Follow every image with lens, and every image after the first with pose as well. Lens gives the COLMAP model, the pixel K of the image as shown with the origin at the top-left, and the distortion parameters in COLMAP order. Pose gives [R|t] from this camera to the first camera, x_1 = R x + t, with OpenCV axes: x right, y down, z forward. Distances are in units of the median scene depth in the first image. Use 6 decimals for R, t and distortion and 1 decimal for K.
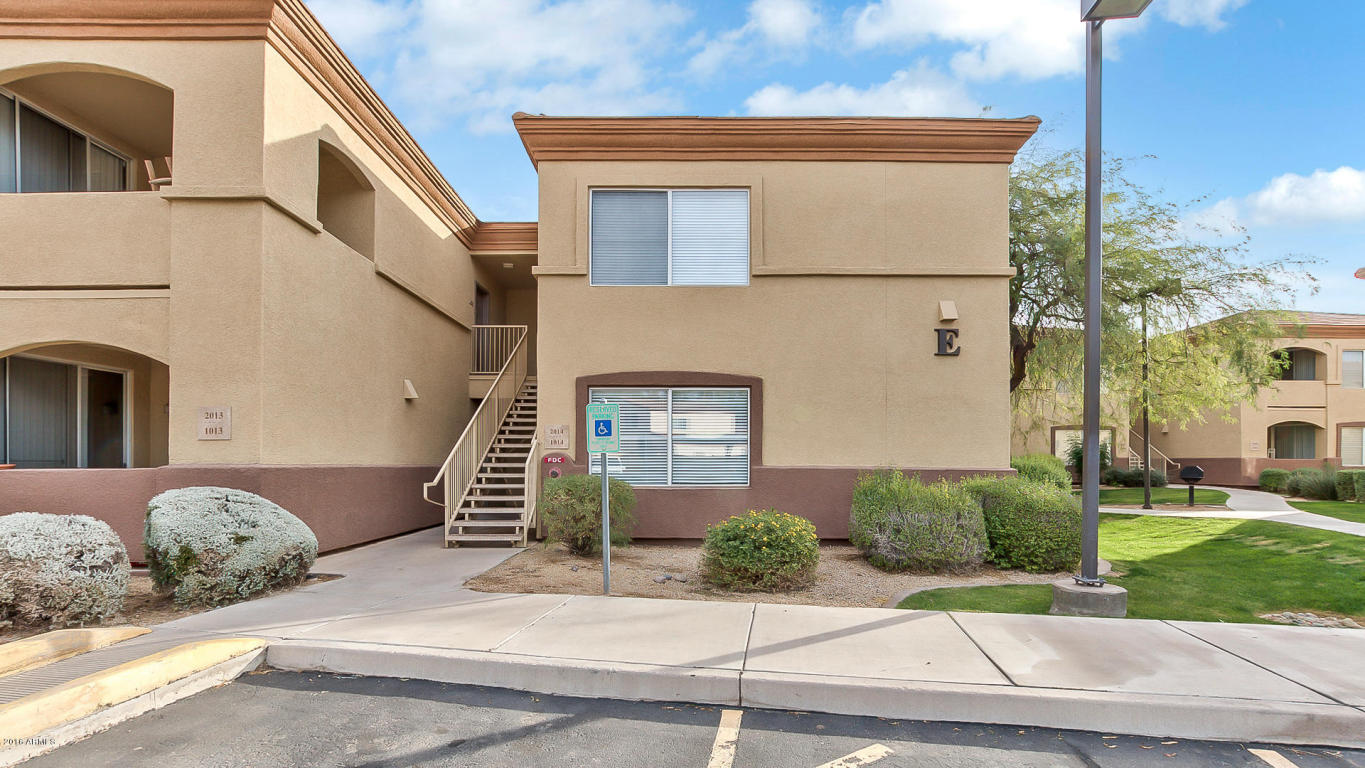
lens RADIAL K [[616.3, 0, 681.1], [0, 616.3, 463.6], [0, 0, 1]] dist [-0.007404, -0.000062]
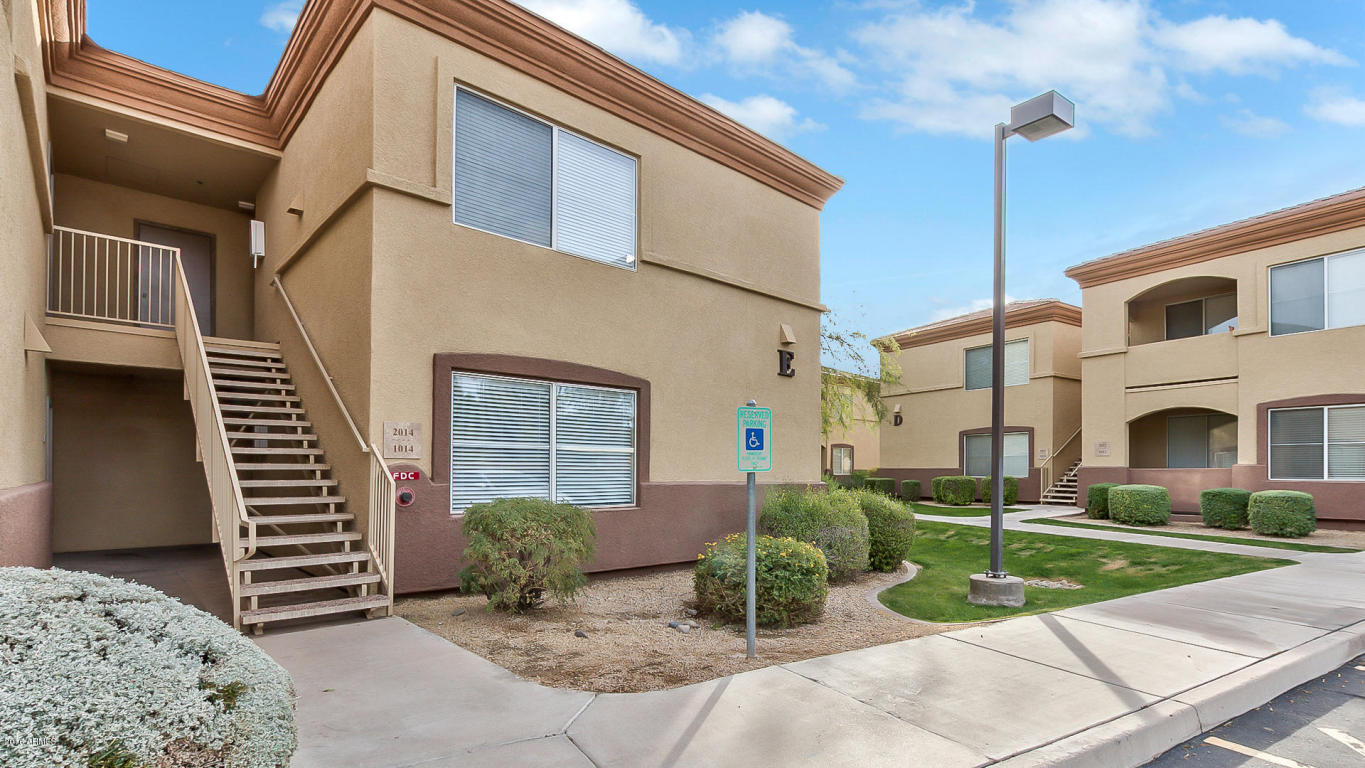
lens RADIAL K [[651.9, 0, 701.6], [0, 651.9, 466.1], [0, 0, 1]] dist [-0.000824, 0.000083]
pose [[0.732966, 0.006820, 0.680231, -0.439334], [-0.001405, 0.999963, -0.008511, -0.010742], [-0.680264, 0.005282, 0.732948, 0.277878]]
